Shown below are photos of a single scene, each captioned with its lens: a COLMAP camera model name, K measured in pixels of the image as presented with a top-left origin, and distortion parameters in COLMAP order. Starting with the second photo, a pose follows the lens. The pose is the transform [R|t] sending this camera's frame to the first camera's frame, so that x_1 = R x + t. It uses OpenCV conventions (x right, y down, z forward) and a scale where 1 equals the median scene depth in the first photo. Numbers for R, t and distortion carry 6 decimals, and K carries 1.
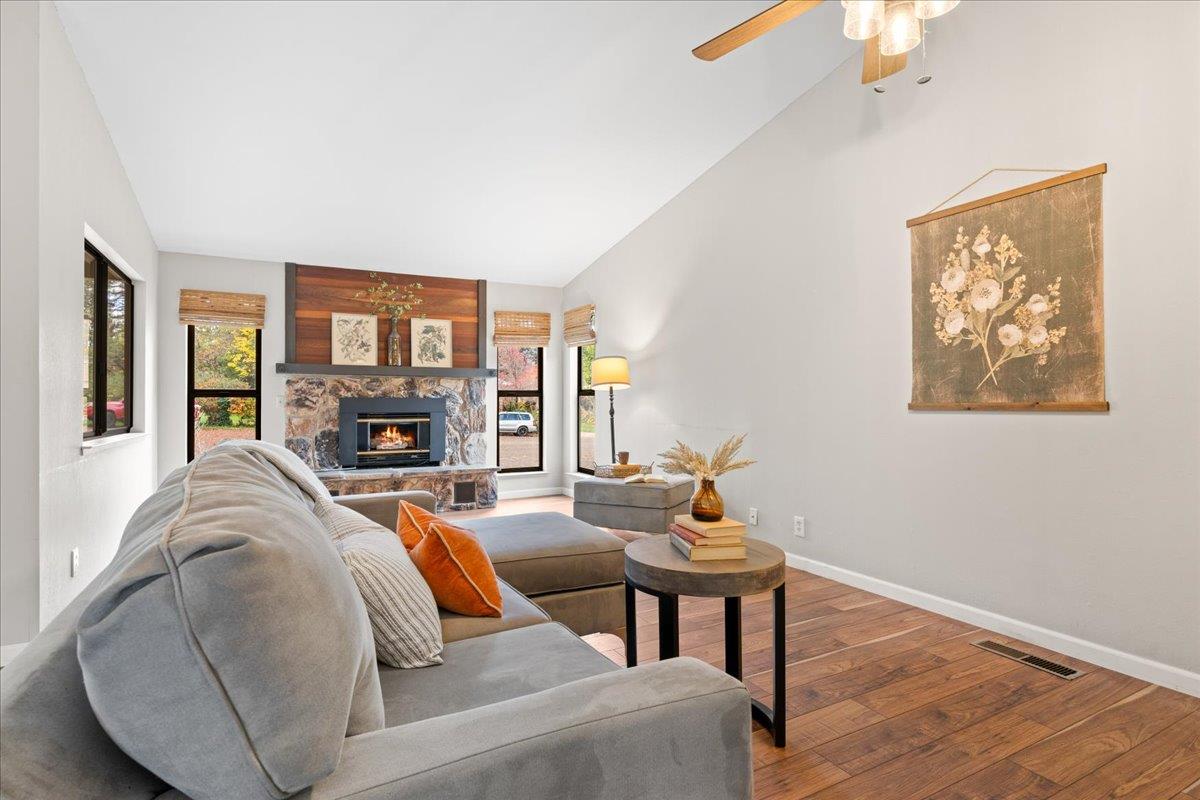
lens RADIAL K [[604.7, 0, 590.3], [0, 604.7, 393.9], [0, 0, 1]] dist [-0.001769, -0.000652]
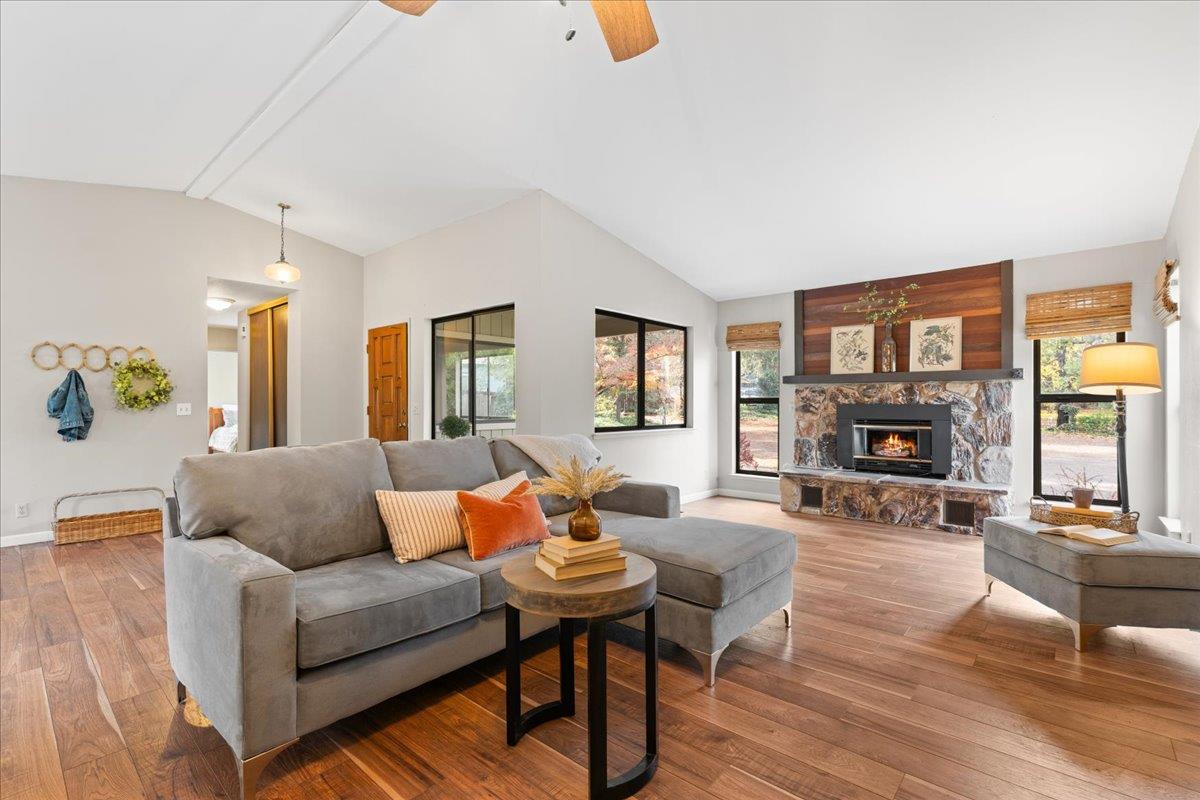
lens RADIAL K [[538.9, 0, 594.9], [0, 538.9, 402.0], [0, 0, 1]] dist [-0.010221, 0.004688]
pose [[0.345149, -0.001801, -0.938546, 0.329847], [0.010061, 0.999948, 0.001781, -0.003640], [0.938494, -0.010057, 0.345149, 0.236581]]
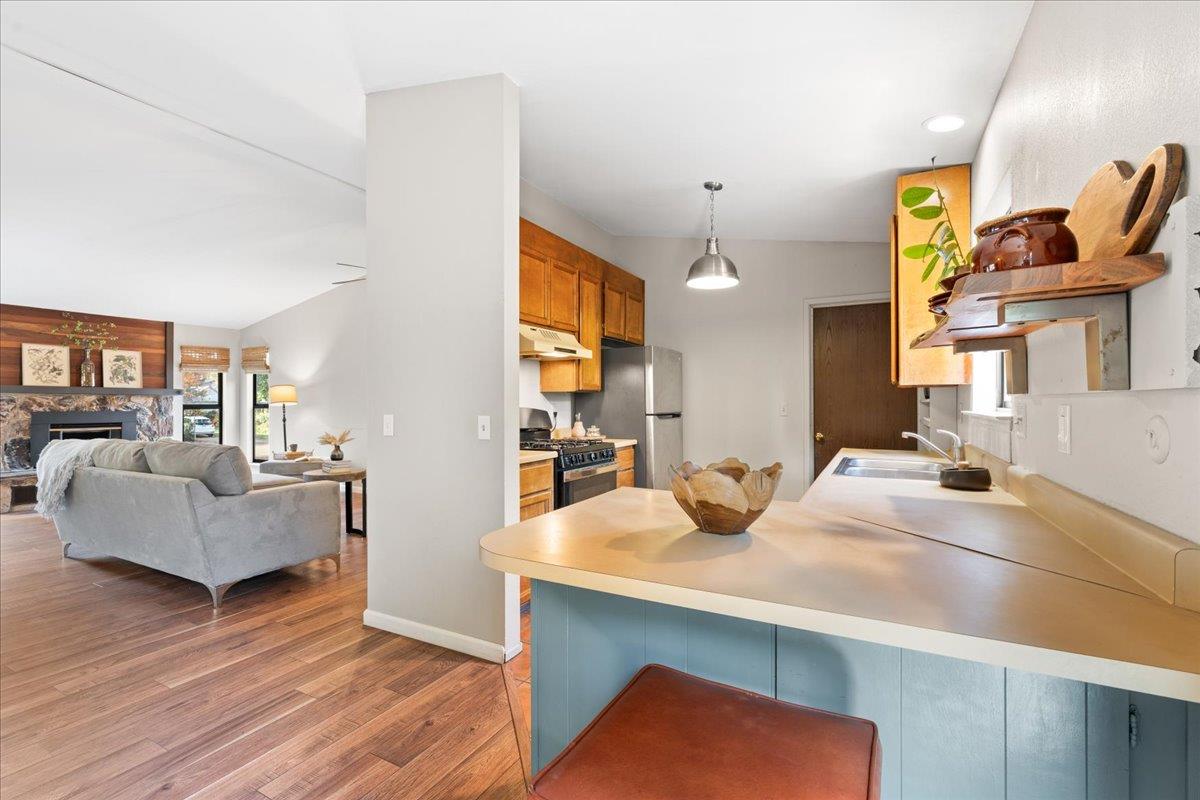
lens RADIAL K [[538.9, 0, 596.5], [0, 538.9, 401.5], [0, 0, 1]] dist [-0.010221, 0.004688]
pose [[0.830173, 0.001959, 0.557502, -0.060279], [-0.004546, 0.999984, 0.003256, -0.022735], [-0.557487, -0.005238, 0.830169, -0.533552]]
